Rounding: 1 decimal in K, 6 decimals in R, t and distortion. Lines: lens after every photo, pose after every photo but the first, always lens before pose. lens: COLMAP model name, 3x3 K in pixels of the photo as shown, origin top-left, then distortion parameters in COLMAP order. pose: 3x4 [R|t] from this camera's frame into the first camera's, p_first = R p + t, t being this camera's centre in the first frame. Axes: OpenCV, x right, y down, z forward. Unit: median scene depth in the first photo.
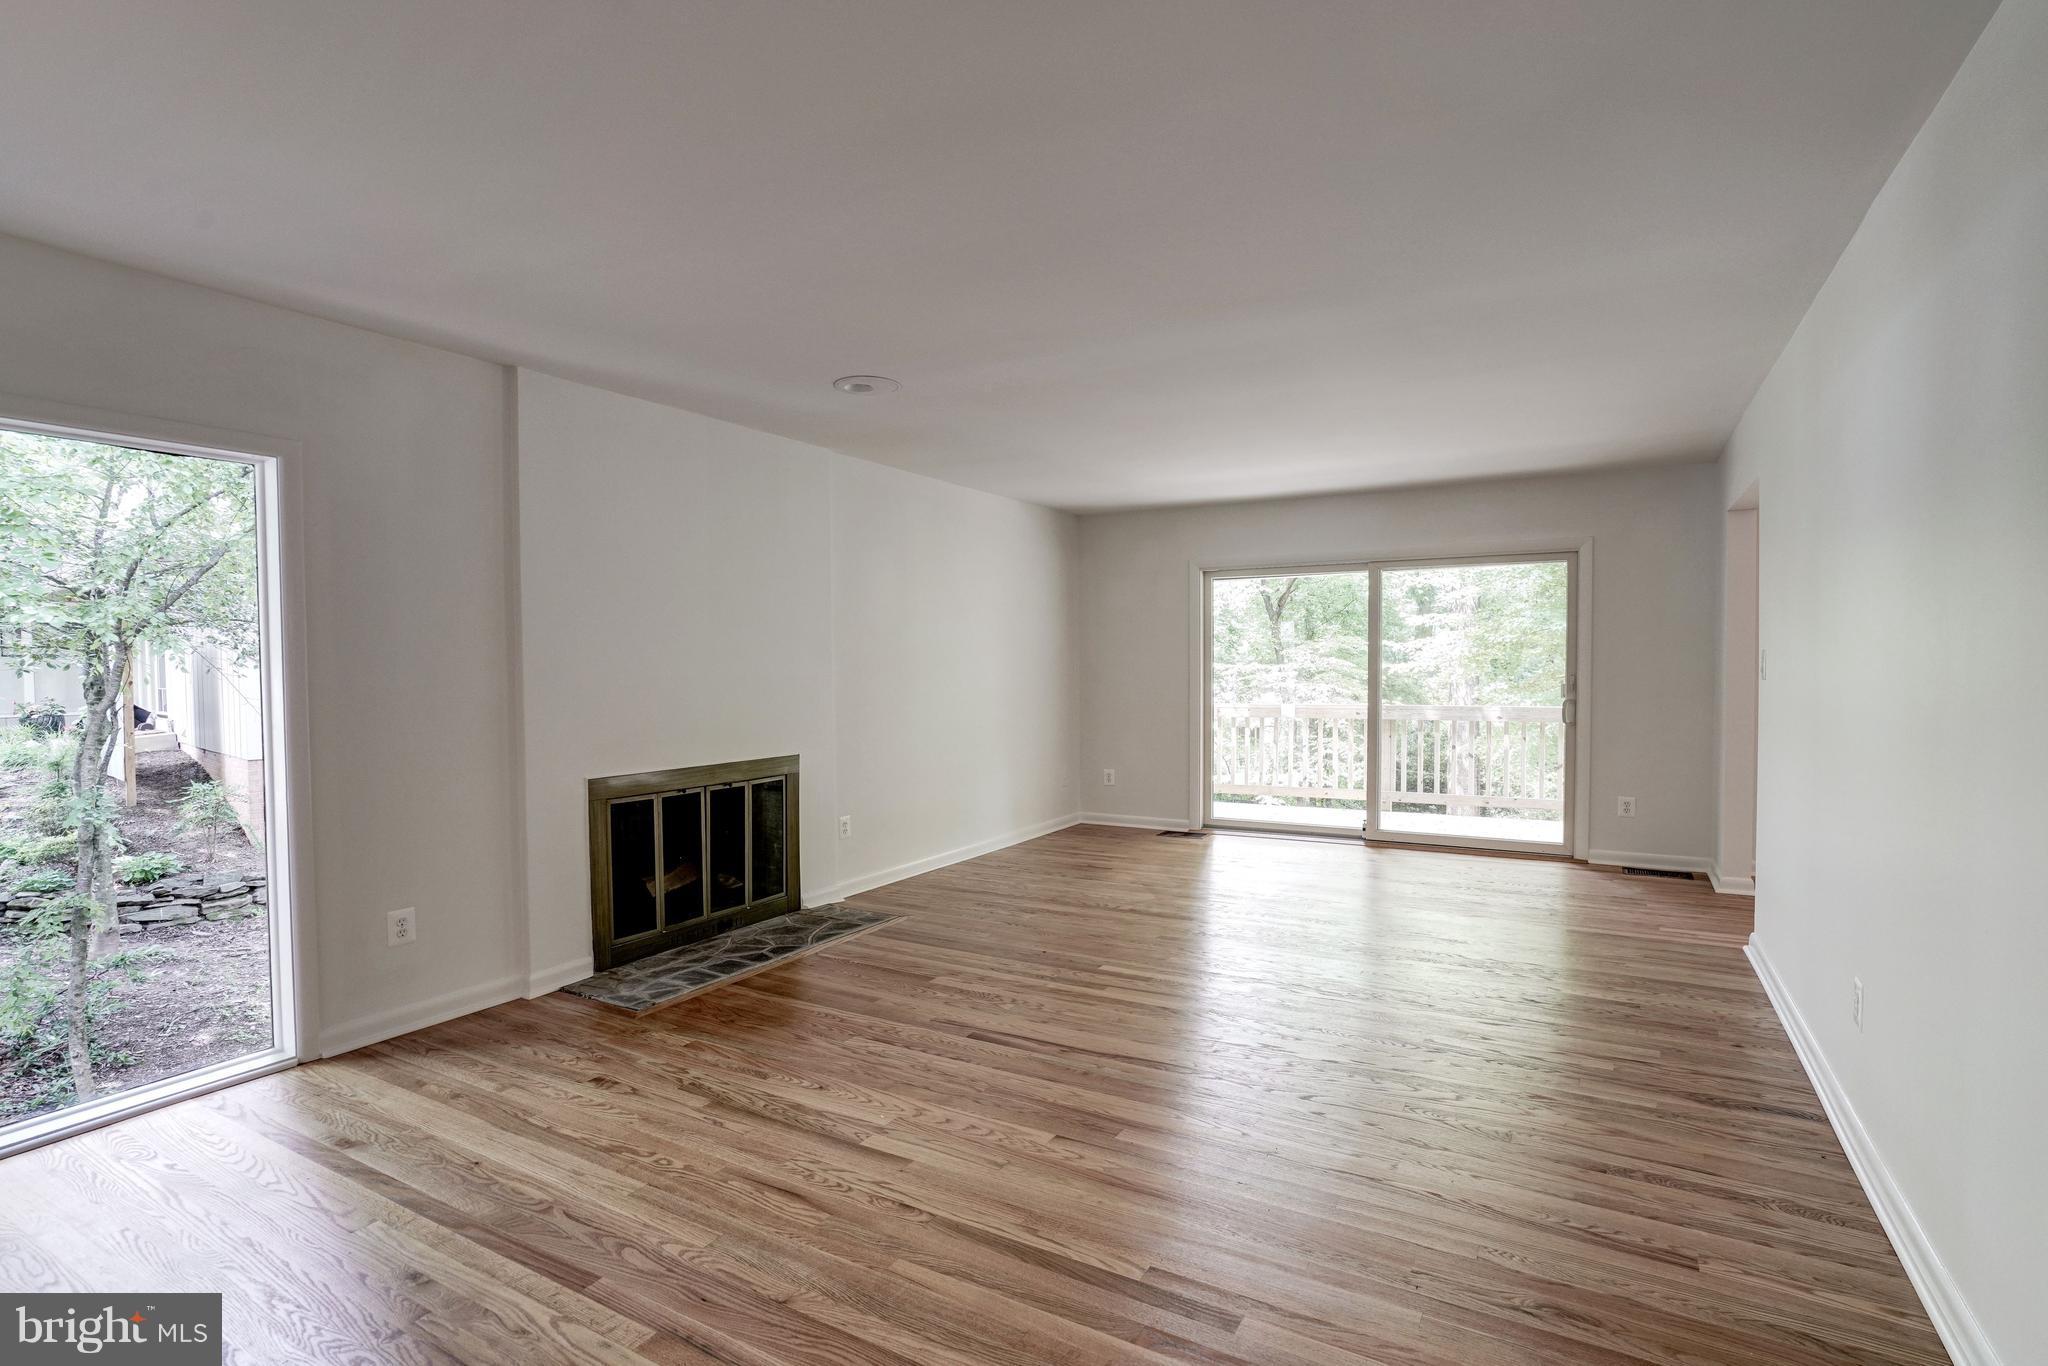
lens RADIAL K [[946.6, 0, 1057.7], [0, 946.6, 668.7], [0, 0, 1]] dist [-0.023858, 0.010507]
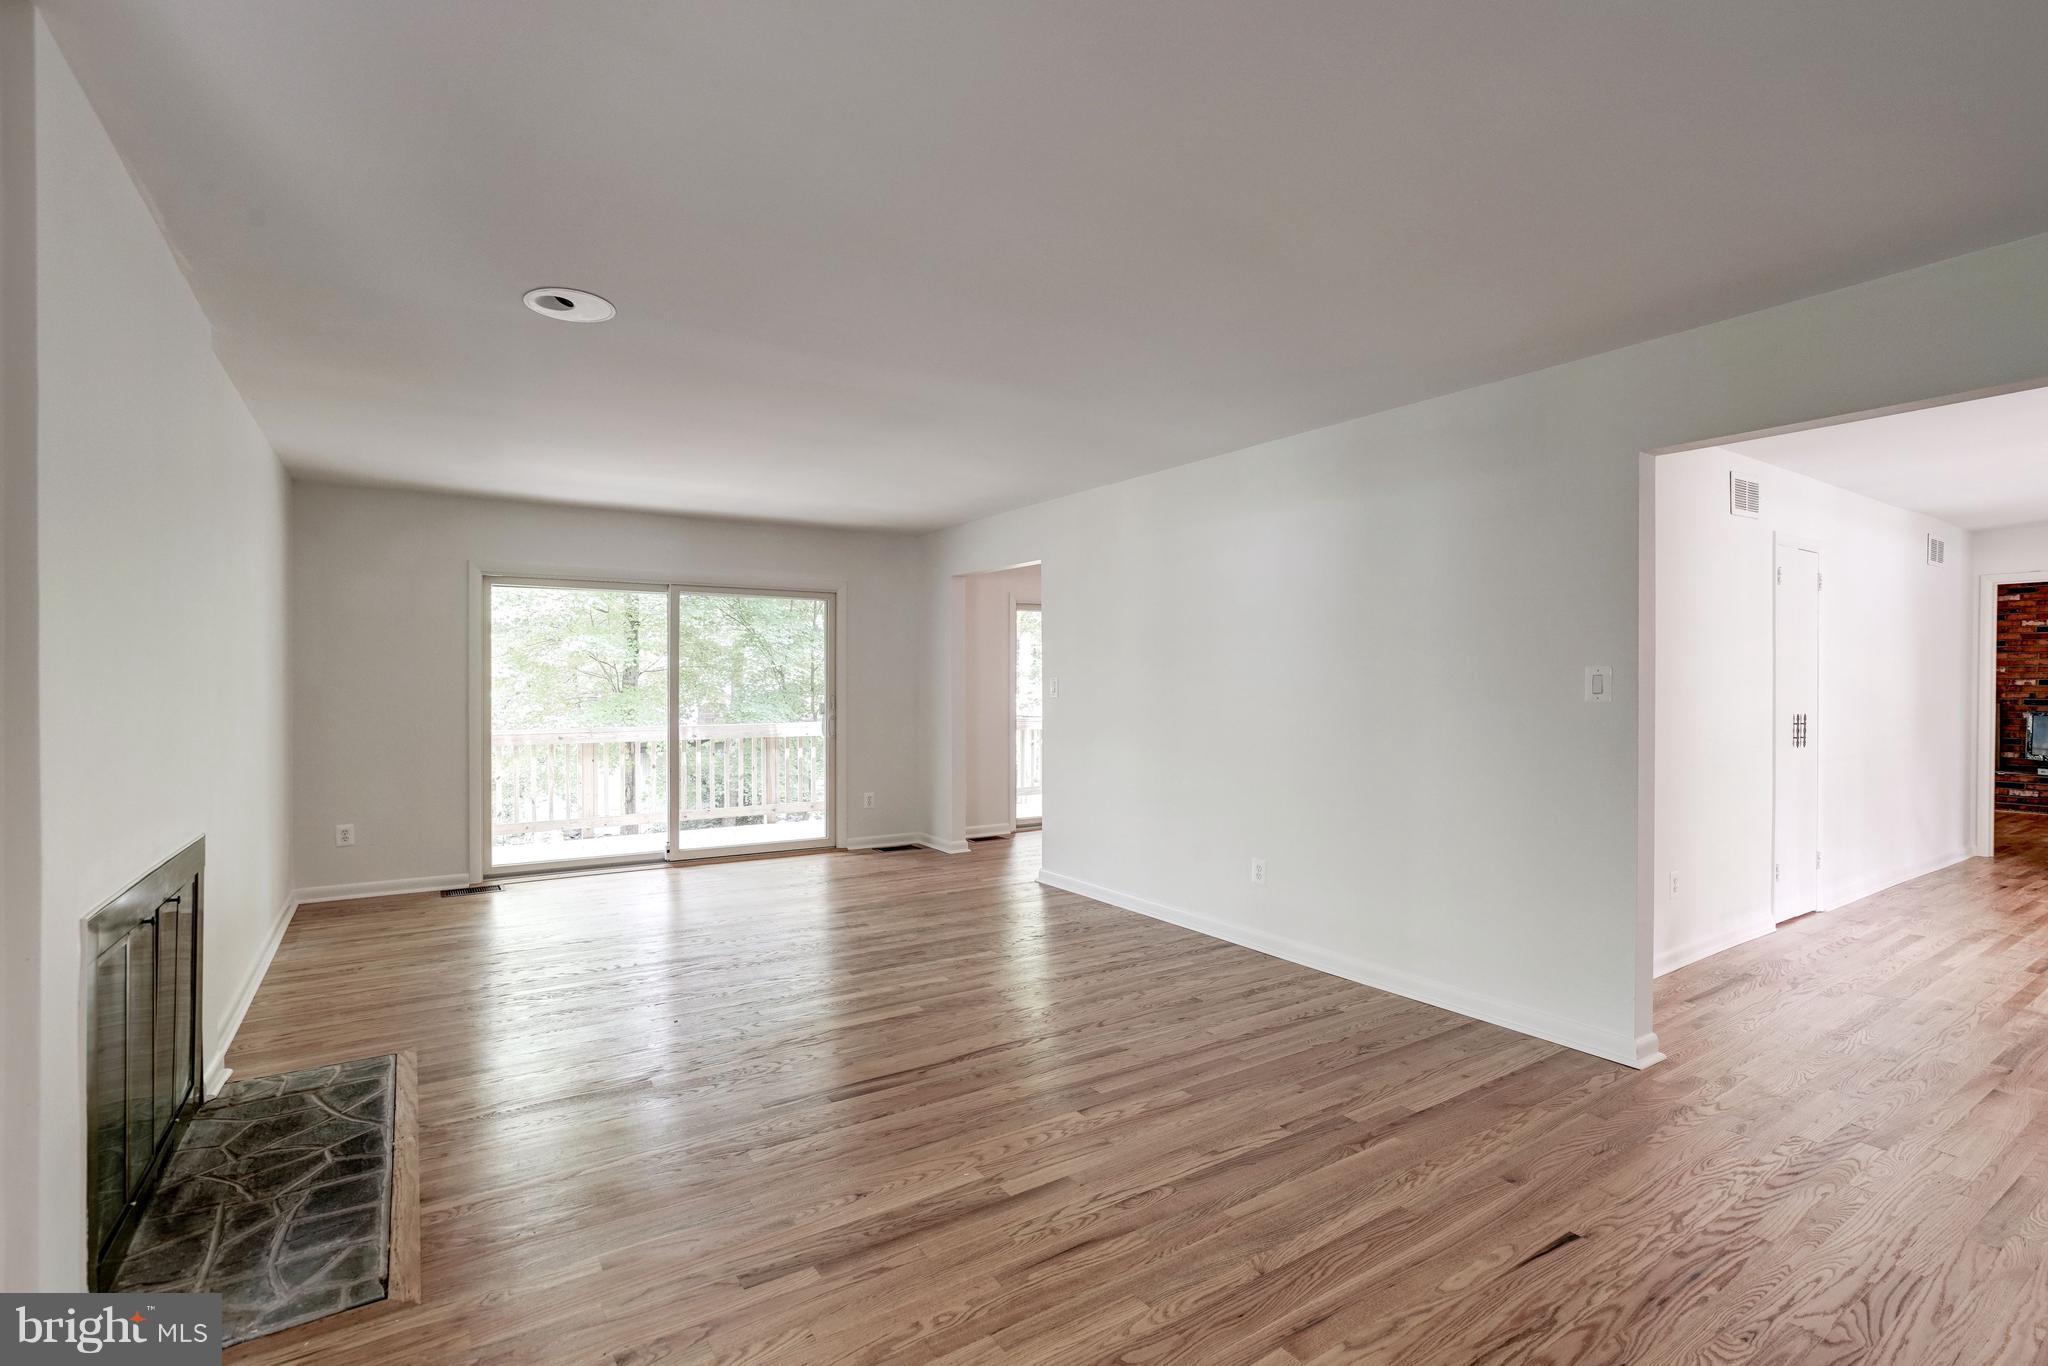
lens RADIAL K [[946.6, 0, 1021.6], [0, 946.6, 682.2], [0, 0, 1]] dist [-0.023858, 0.010507]
pose [[0.466440, 0.011922, 0.884472, -0.614966], [-0.003114, 0.999925, -0.011836, 0.003406], [-0.884547, 0.002767, 0.466442, 0.327567]]
